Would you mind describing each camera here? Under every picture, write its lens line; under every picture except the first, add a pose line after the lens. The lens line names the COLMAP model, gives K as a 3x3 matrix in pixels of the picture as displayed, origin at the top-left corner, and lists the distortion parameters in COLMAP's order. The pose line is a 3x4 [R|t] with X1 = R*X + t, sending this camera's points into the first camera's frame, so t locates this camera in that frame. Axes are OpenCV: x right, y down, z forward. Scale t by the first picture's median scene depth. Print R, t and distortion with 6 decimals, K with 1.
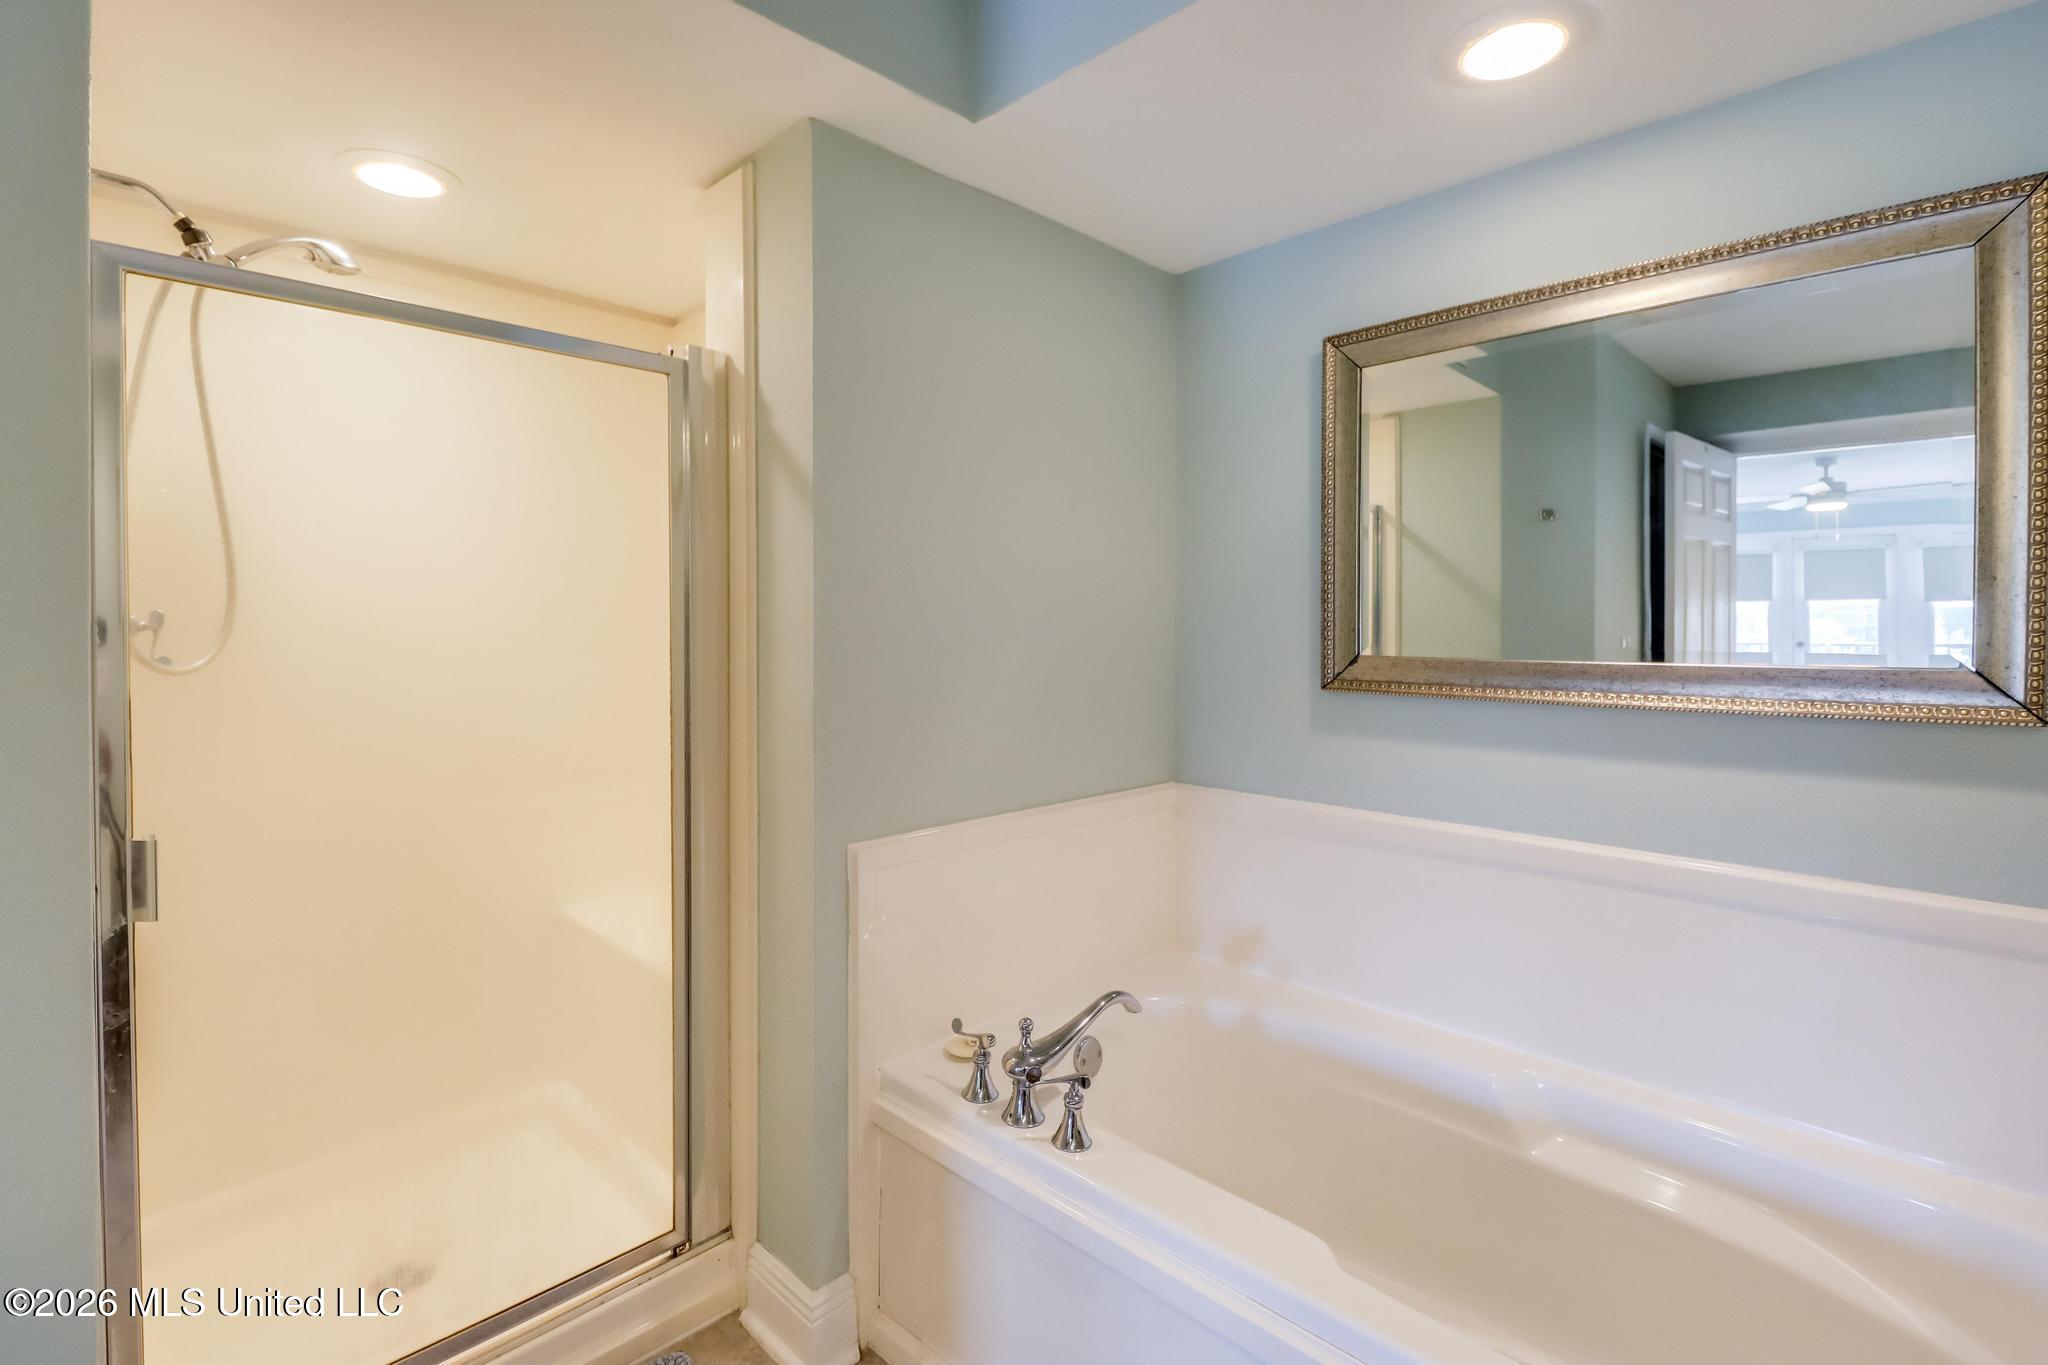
lens RADIAL K [[1015.2, 0, 1019.6], [0, 1015.2, 634.9], [0, 0, 1]] dist [-0.001693, -0.001446]
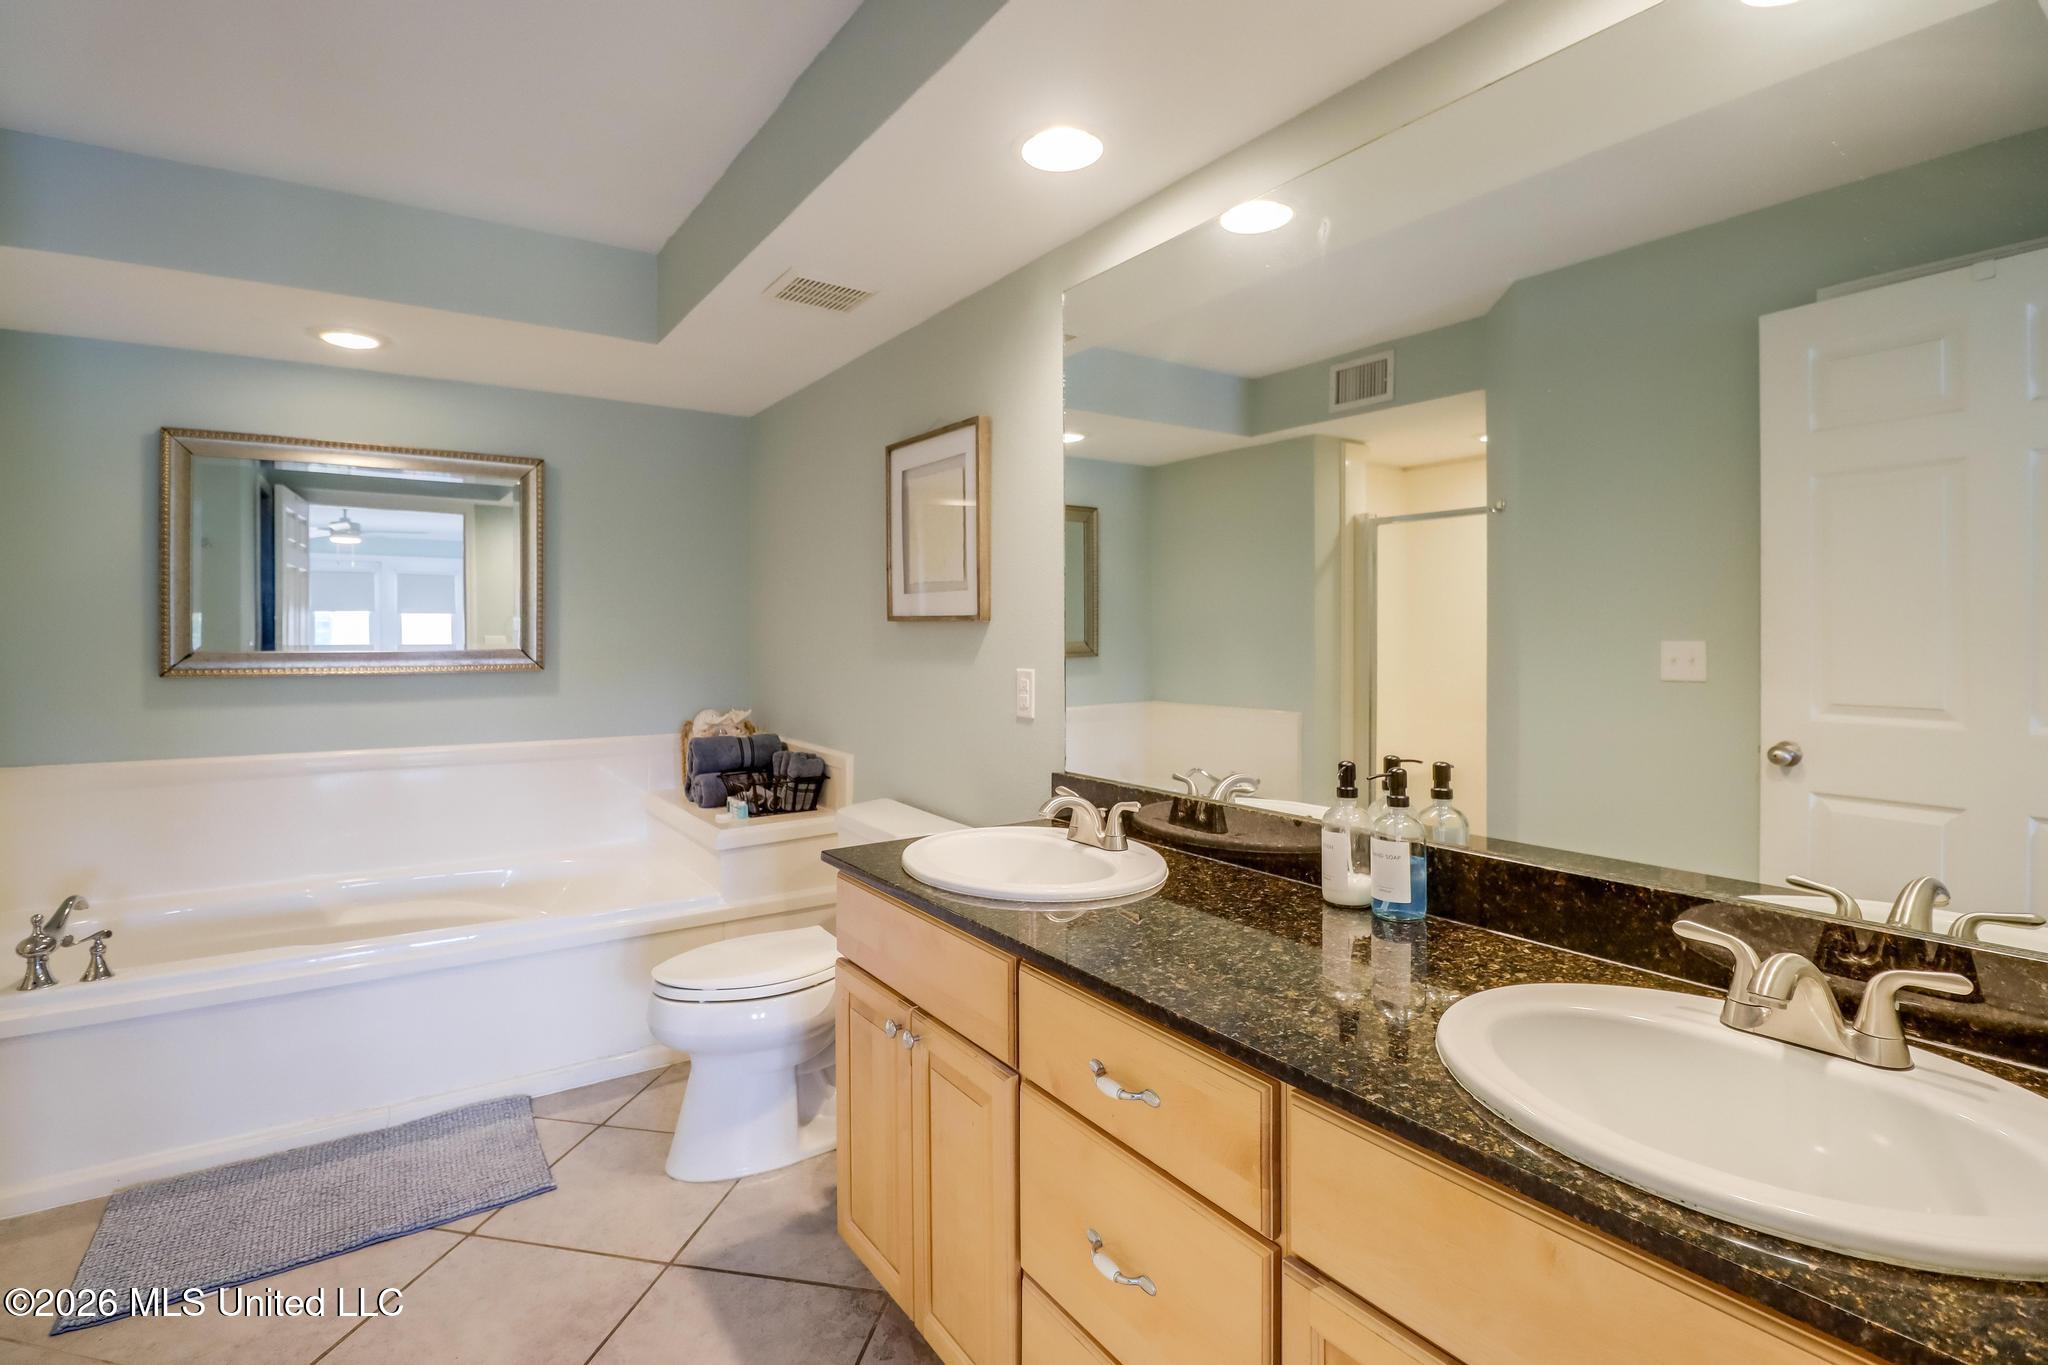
lens RADIAL K [[1000.3, 0, 1022.7], [0, 1000.3, 619.7], [0, 0, 1]] dist [0.001854, 0.000261]
pose [[0.221556, 0.000401, 0.975148, -0.600013], [0.008174, 0.999964, -0.002268, -0.010400], [-0.975113, 0.008473, 0.221545, -0.372099]]
